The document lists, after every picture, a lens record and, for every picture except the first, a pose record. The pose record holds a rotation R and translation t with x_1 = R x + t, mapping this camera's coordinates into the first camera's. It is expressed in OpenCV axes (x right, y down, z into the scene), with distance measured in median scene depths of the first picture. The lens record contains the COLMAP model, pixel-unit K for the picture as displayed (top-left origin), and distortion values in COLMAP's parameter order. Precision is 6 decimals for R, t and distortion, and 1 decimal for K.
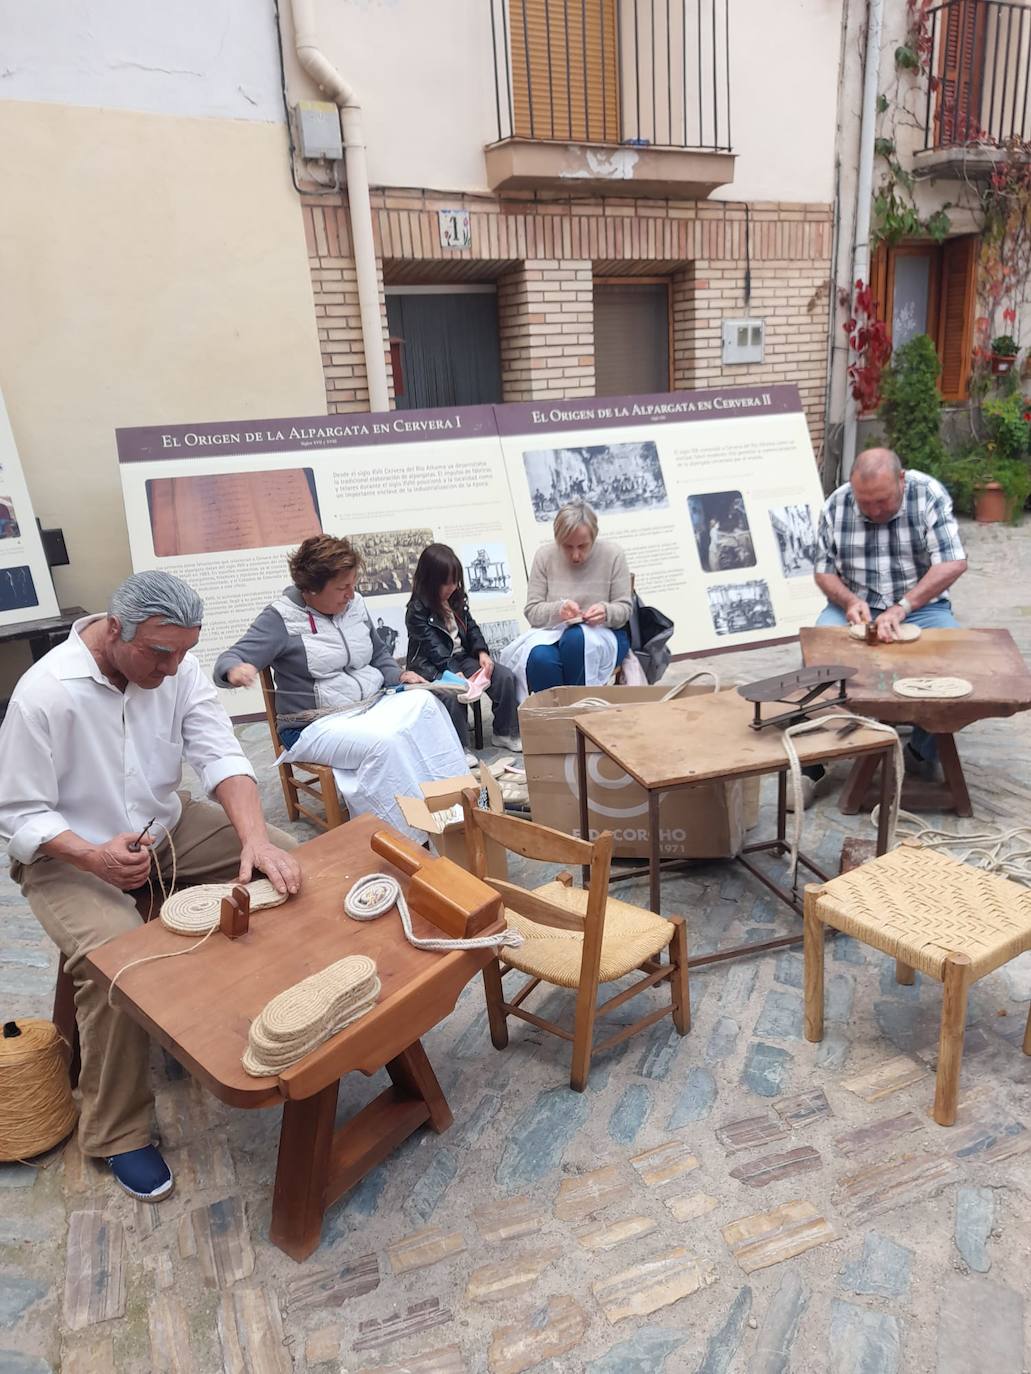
lens RADIAL K [[947.6, 0, 515.5], [0, 947.6, 687.0], [0, 0, 1]] dist [0.023803, -0.035282]
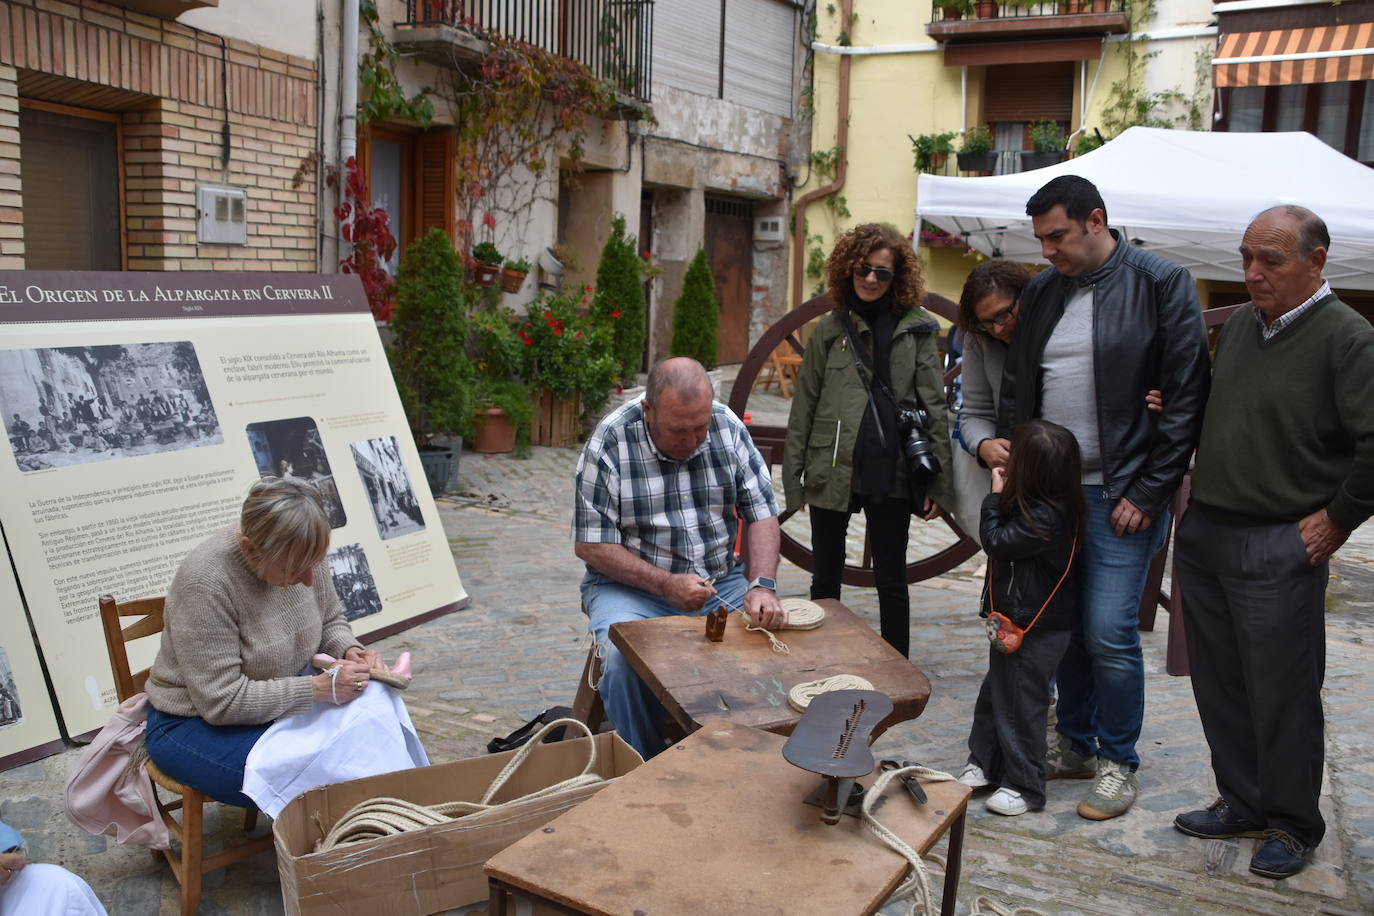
lens RADIAL K [[1193.3, 0, 648.8], [0, 1193.3, 454.5], [0, 0, 1]] dist [-0.147948, 0.179645]
pose [[0.745362, -0.019018, 0.666389, -0.157912], [0.132234, 0.983949, -0.119825, -0.048951], [-0.653414, 0.177432, 0.735913, 0.231136]]
